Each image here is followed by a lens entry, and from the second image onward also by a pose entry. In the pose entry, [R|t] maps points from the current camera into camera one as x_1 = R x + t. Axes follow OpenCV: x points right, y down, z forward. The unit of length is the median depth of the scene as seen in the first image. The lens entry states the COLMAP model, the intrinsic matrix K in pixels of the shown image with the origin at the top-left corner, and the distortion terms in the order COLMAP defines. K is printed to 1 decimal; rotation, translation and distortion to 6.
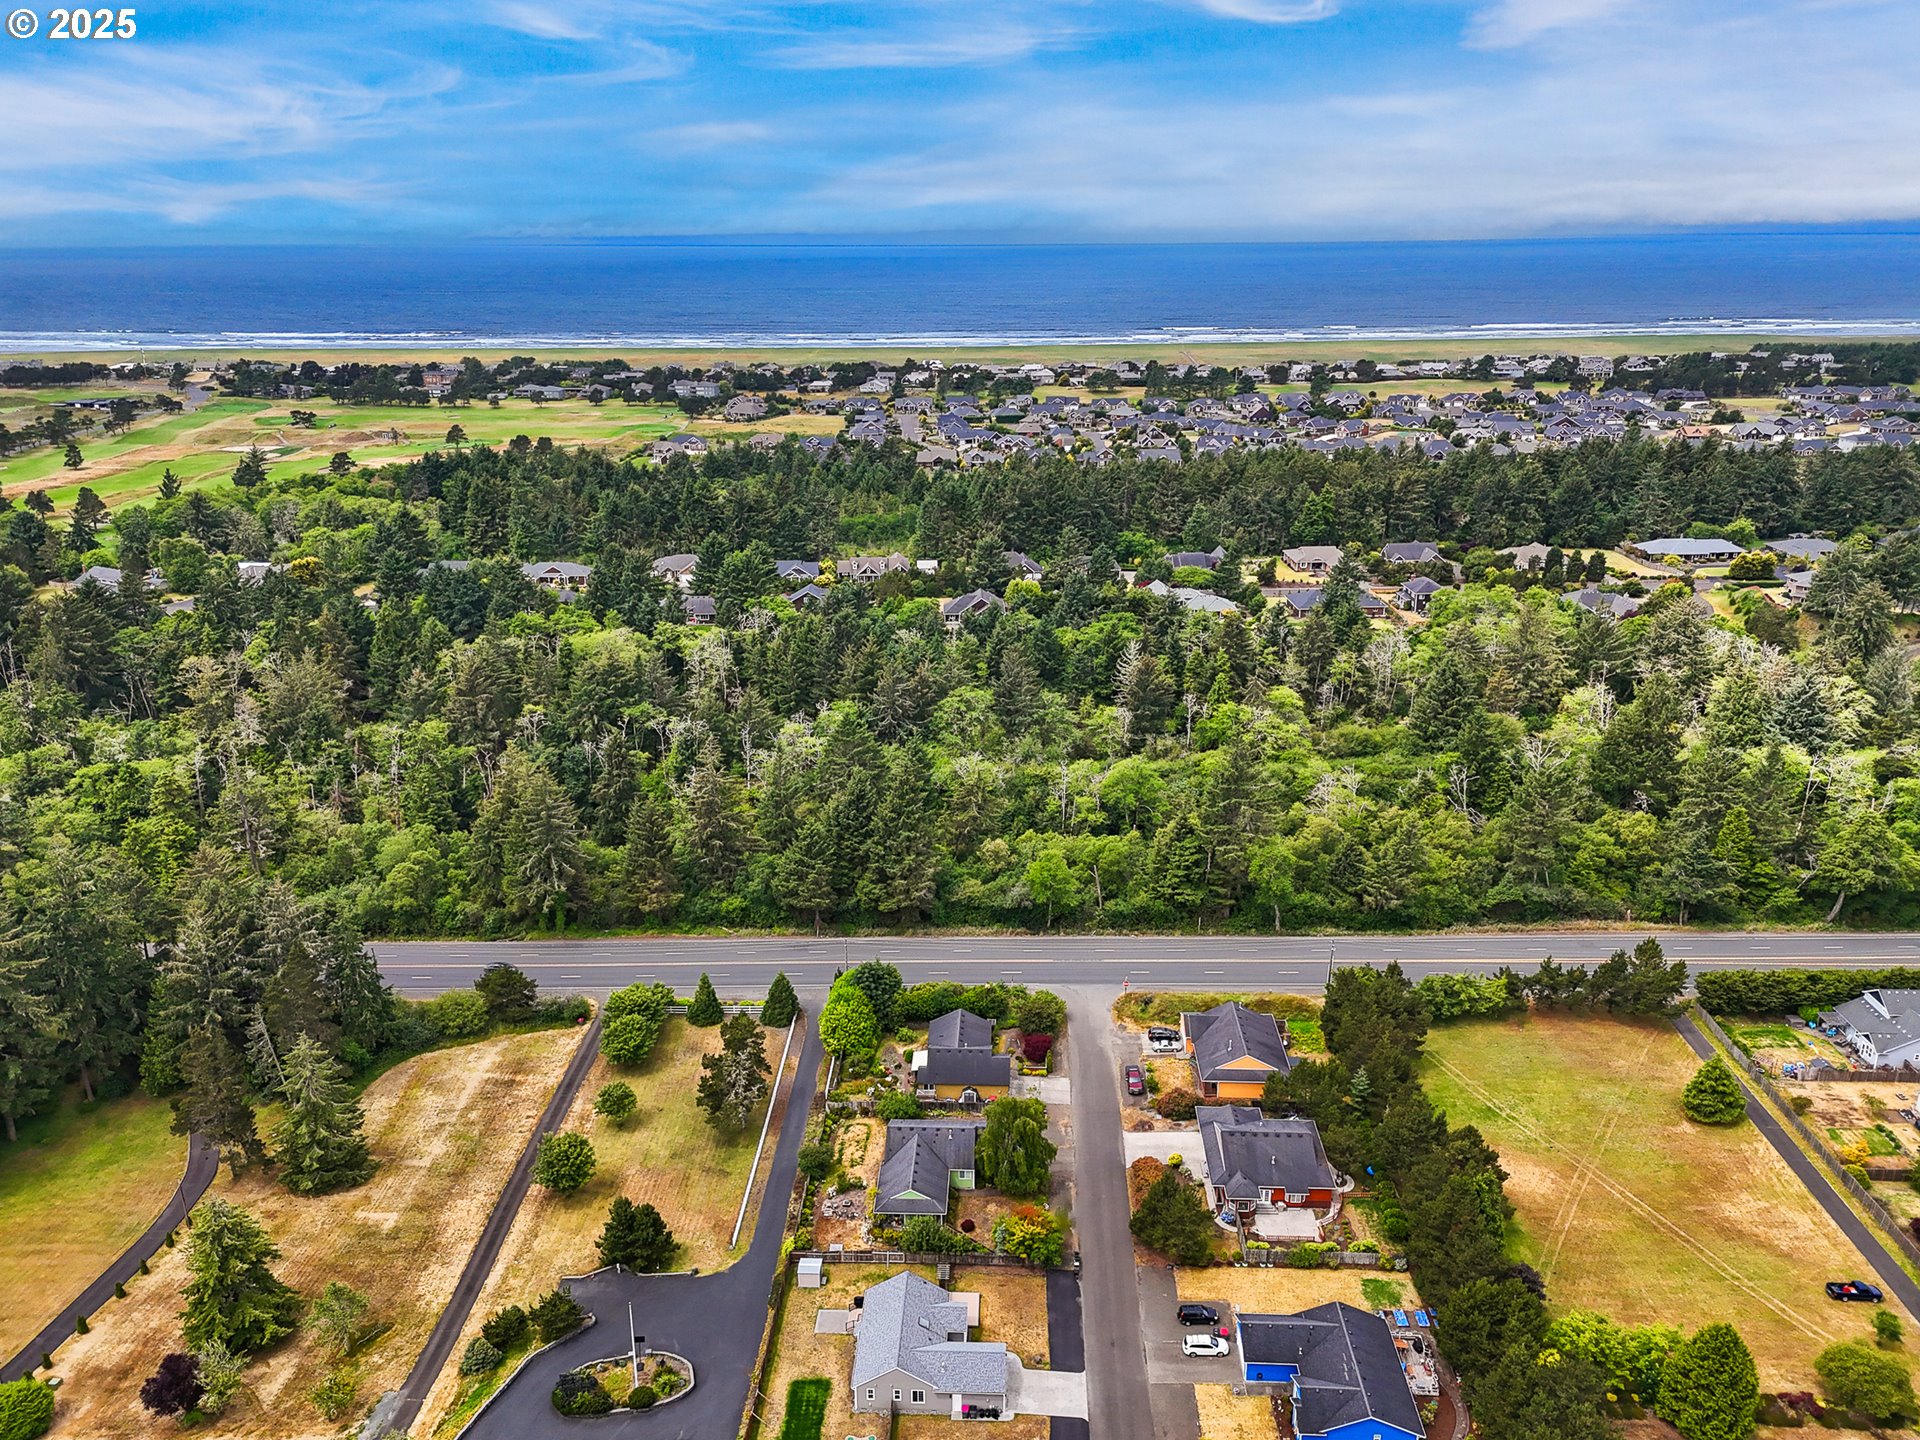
lens RADIAL K [[1451.1, 0, 960.0], [0, 1451.1, 720.0], [0, 0, 1]] dist [0.079806, -0.070528]
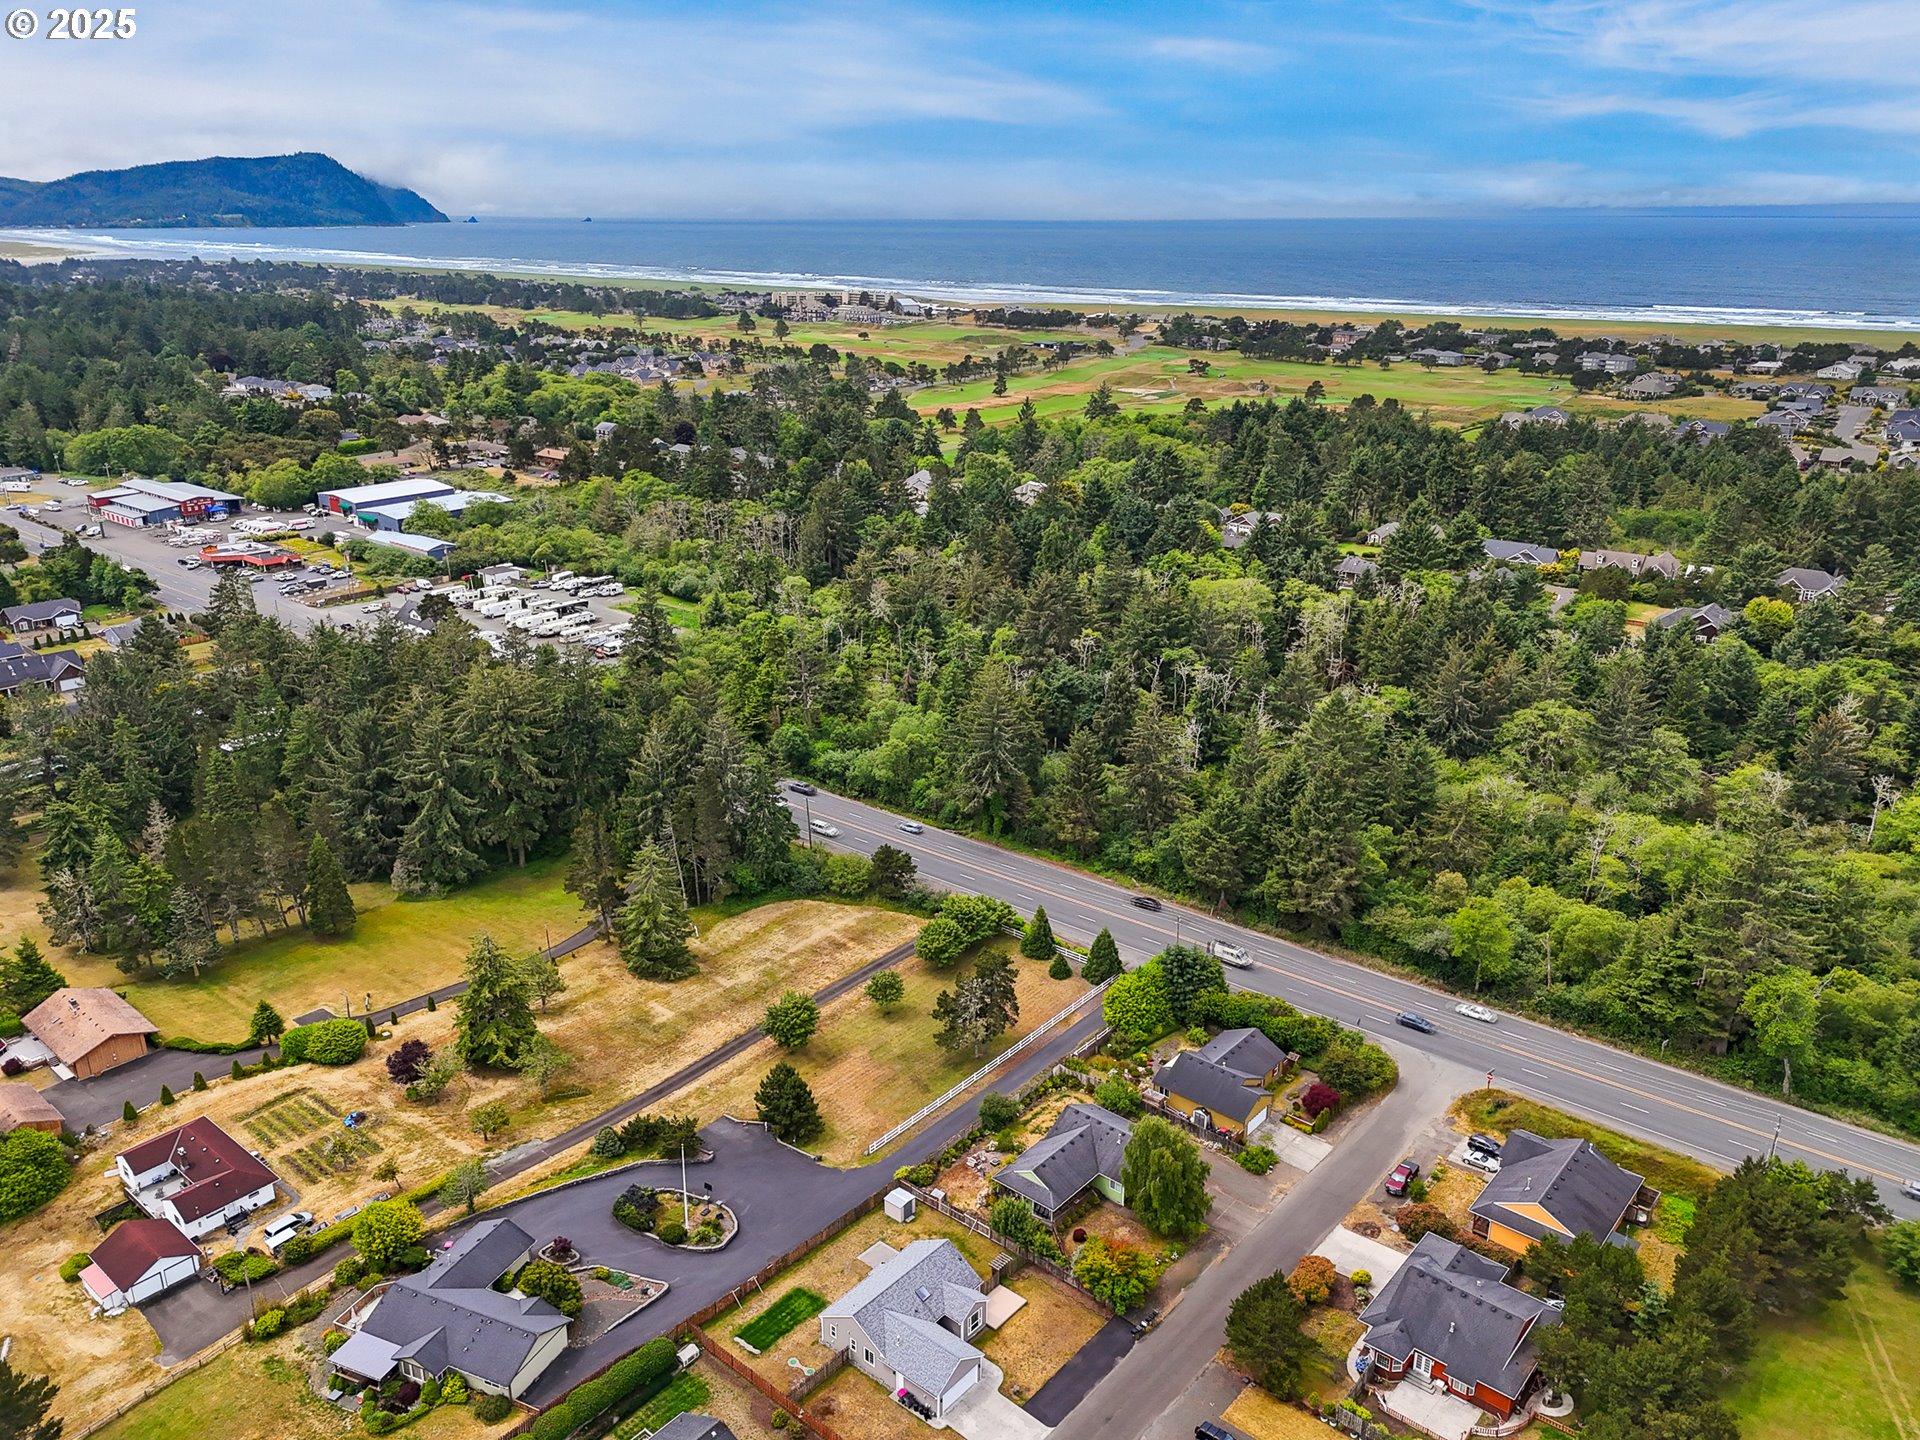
lens RADIAL K [[1451.1, 0, 960.0], [0, 1451.1, 720.0], [0, 0, 1]] dist [0.079806, -0.070528]
pose [[0.786838, 0.211310, -0.579856, 0.284895], [-0.202348, 0.975952, 0.081077, -0.014751], [0.583044, 0.053538, 0.810675, 0.150654]]
